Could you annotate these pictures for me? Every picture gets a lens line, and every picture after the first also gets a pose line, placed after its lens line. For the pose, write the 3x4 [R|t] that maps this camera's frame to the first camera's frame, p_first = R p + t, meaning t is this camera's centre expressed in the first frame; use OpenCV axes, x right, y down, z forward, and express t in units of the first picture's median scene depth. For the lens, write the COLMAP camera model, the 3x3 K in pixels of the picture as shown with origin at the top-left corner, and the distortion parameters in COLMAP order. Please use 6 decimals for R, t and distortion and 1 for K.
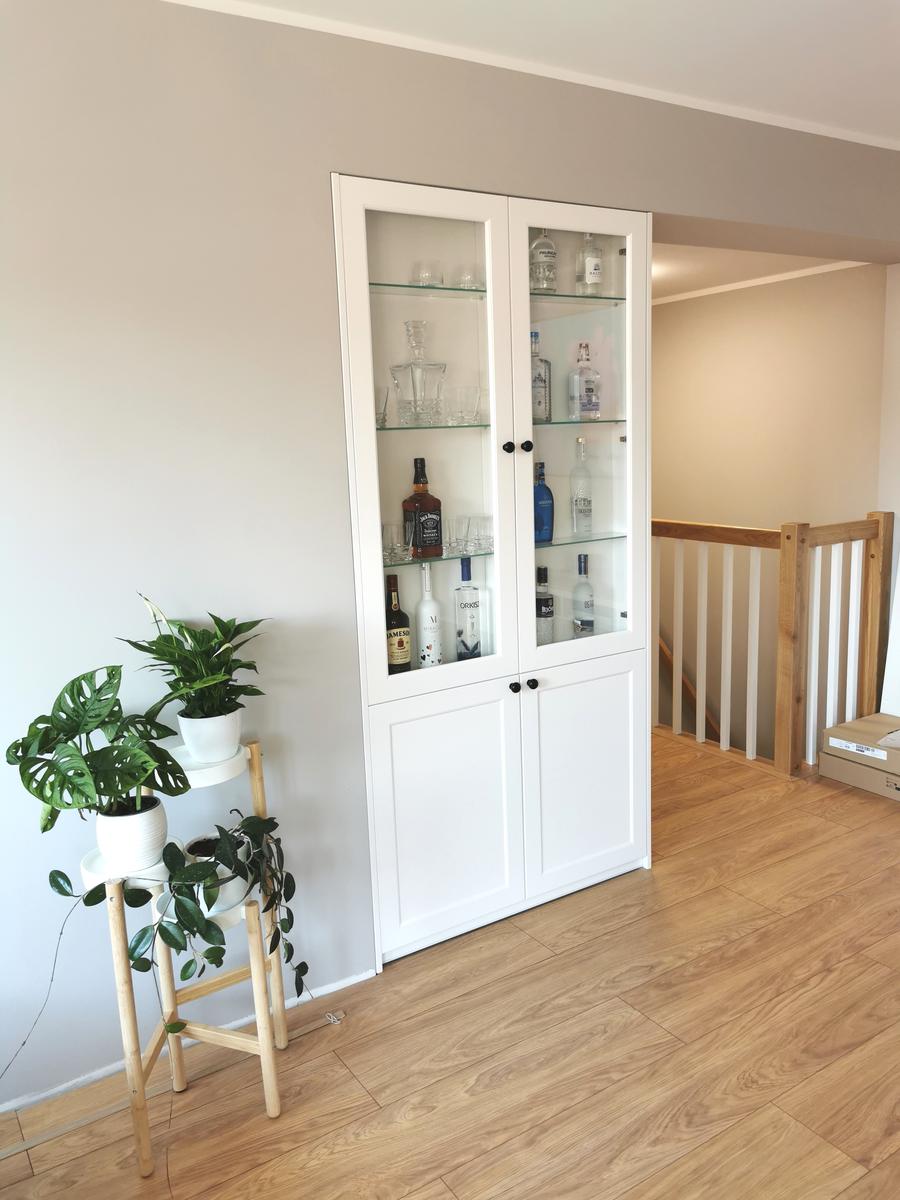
lens RADIAL K [[946.1, 0, 437.2], [0, 946.1, 602.2], [0, 0, 1]] dist [0.088030, -0.118122]
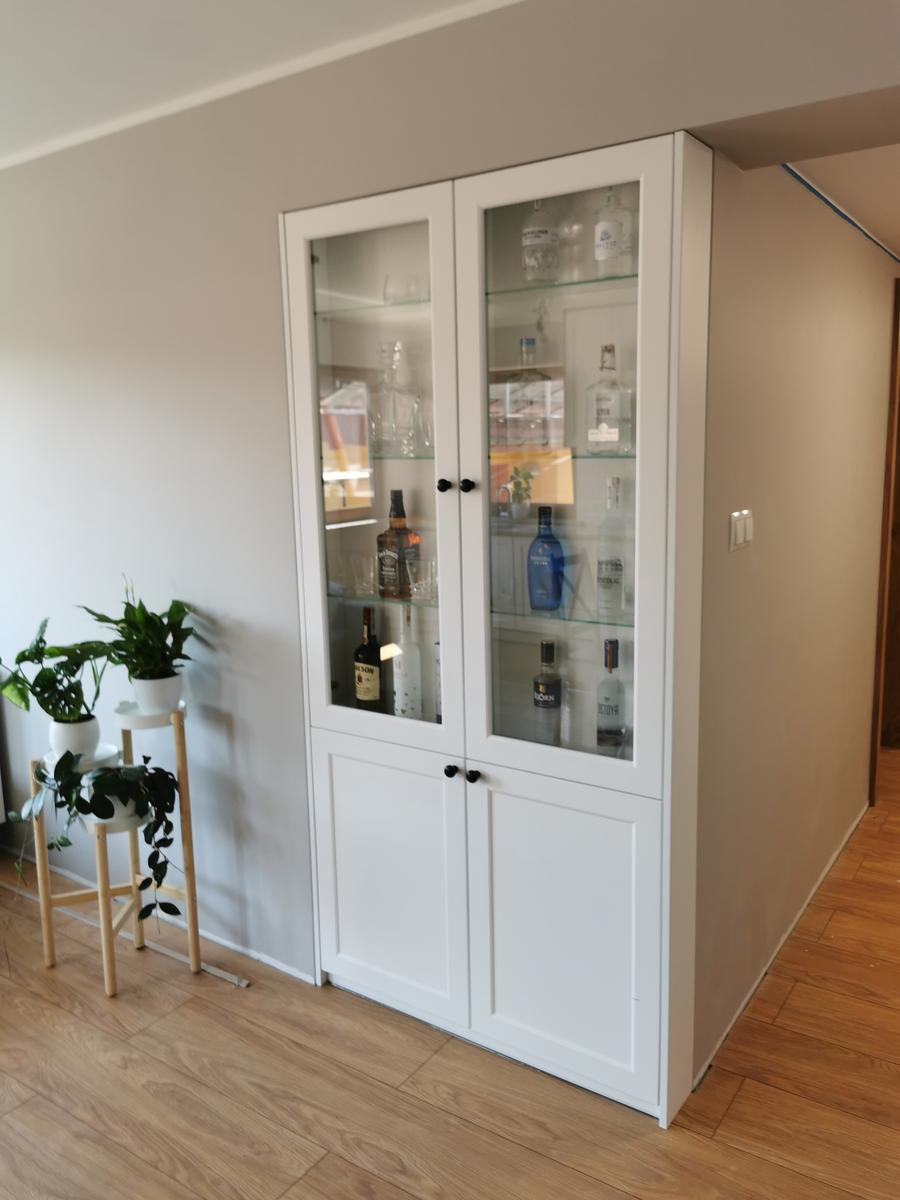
lens RADIAL K [[946.1, 0, 437.2], [0, 946.1, 602.2], [0, 0, 1]] dist [0.088030, -0.118122]
pose [[0.375033, 0.184753, -0.908414, 0.884946], [-0.158842, 0.978253, 0.133380, -0.180145], [0.913301, 0.094273, 0.396224, 0.703424]]
